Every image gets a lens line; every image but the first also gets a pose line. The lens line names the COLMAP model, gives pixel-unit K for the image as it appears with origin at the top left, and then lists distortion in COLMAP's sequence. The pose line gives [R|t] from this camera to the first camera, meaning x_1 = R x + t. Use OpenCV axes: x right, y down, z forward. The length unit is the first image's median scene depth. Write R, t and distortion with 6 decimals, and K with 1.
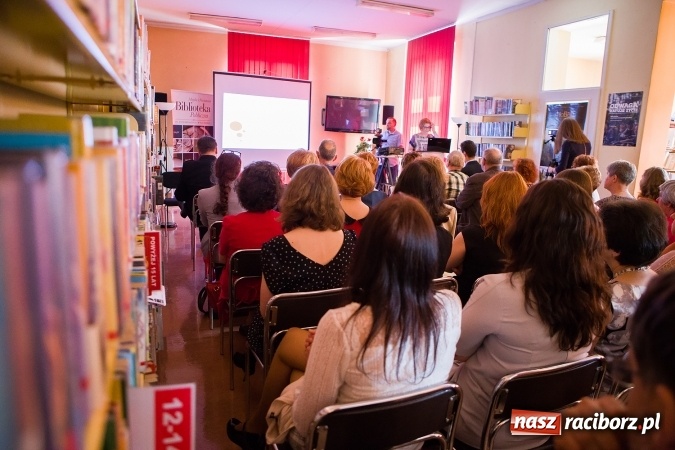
lens RADIAL K [[474.0, 0, 339.6], [0, 474.0, 216.4], [0, 0, 1]] dist [-0.106364, 0.095847]
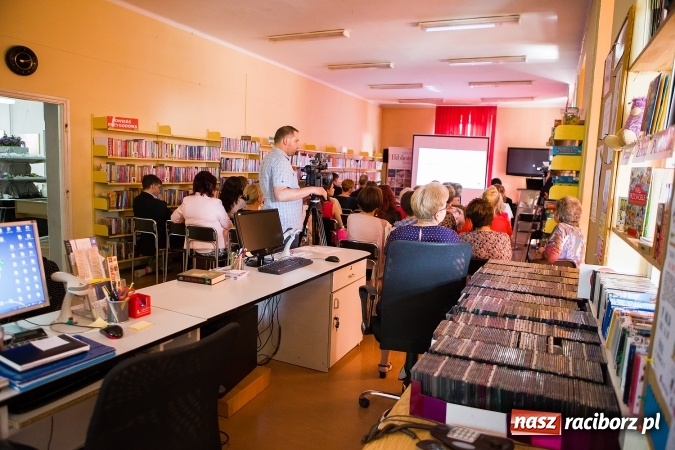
lens RADIAL K [[474.0, 0, 339.6], [0, 474.0, 216.4], [0, 0, 1]] dist [-0.106364, 0.095847]
pose [[0.684048, 0.063602, -0.726659, 0.645497], [-0.141434, 0.988851, -0.046590, 0.056098], [0.715594, 0.134644, 0.685417, -0.180081]]
